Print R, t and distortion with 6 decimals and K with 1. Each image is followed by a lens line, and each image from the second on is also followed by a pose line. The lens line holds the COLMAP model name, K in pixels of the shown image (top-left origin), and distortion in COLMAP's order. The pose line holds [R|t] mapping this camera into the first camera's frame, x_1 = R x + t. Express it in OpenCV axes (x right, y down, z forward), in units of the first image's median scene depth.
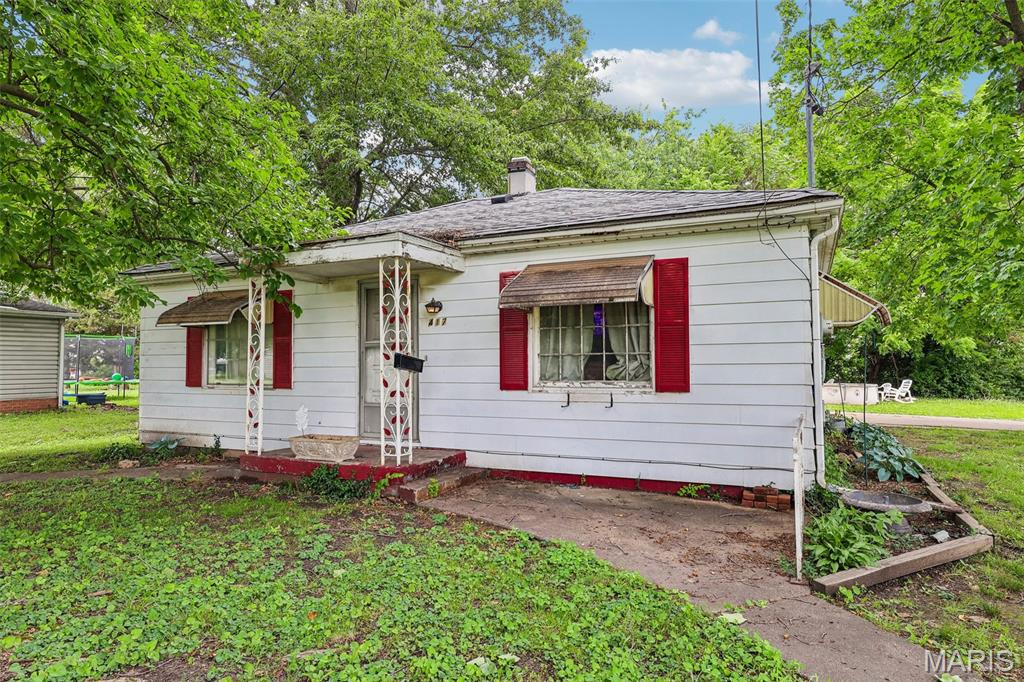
lens RADIAL K [[623.4, 0, 517.6], [0, 623.4, 338.7], [0, 0, 1]] dist [0.011443, 0.000635]
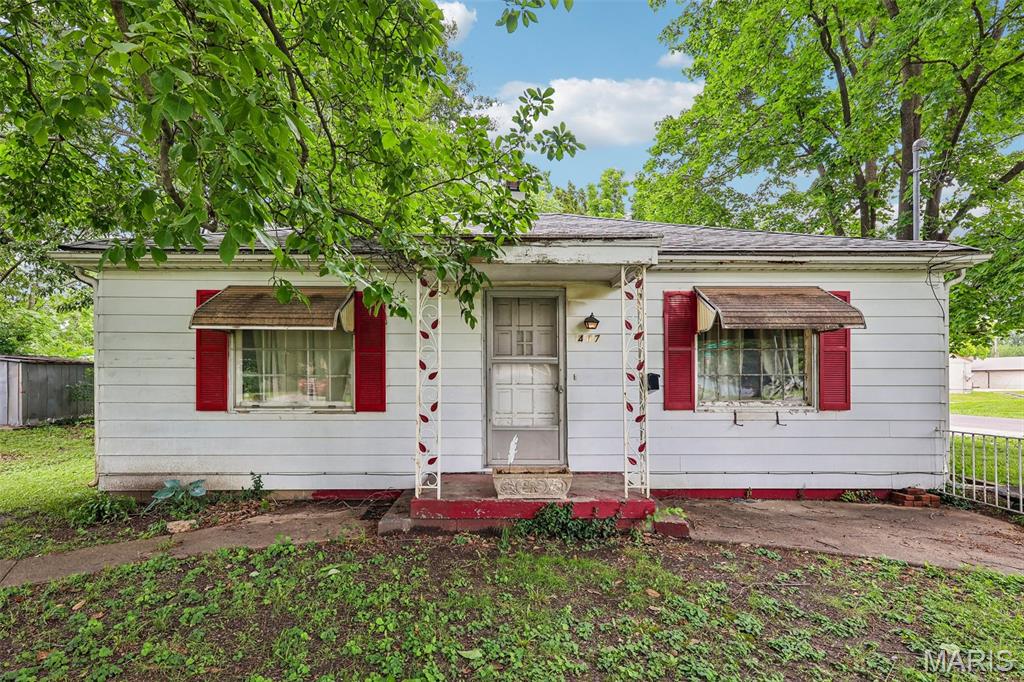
lens RADIAL K [[558.3, 0, 456.5], [0, 558.3, 371.4], [0, 0, 1]] dist [0.012468, 0.000804]
pose [[0.896098, 0.018239, 0.443482, -0.709057], [-0.025535, 0.999619, 0.010485, 0.019820], [-0.443122, -0.020720, 0.896222, 0.345785]]
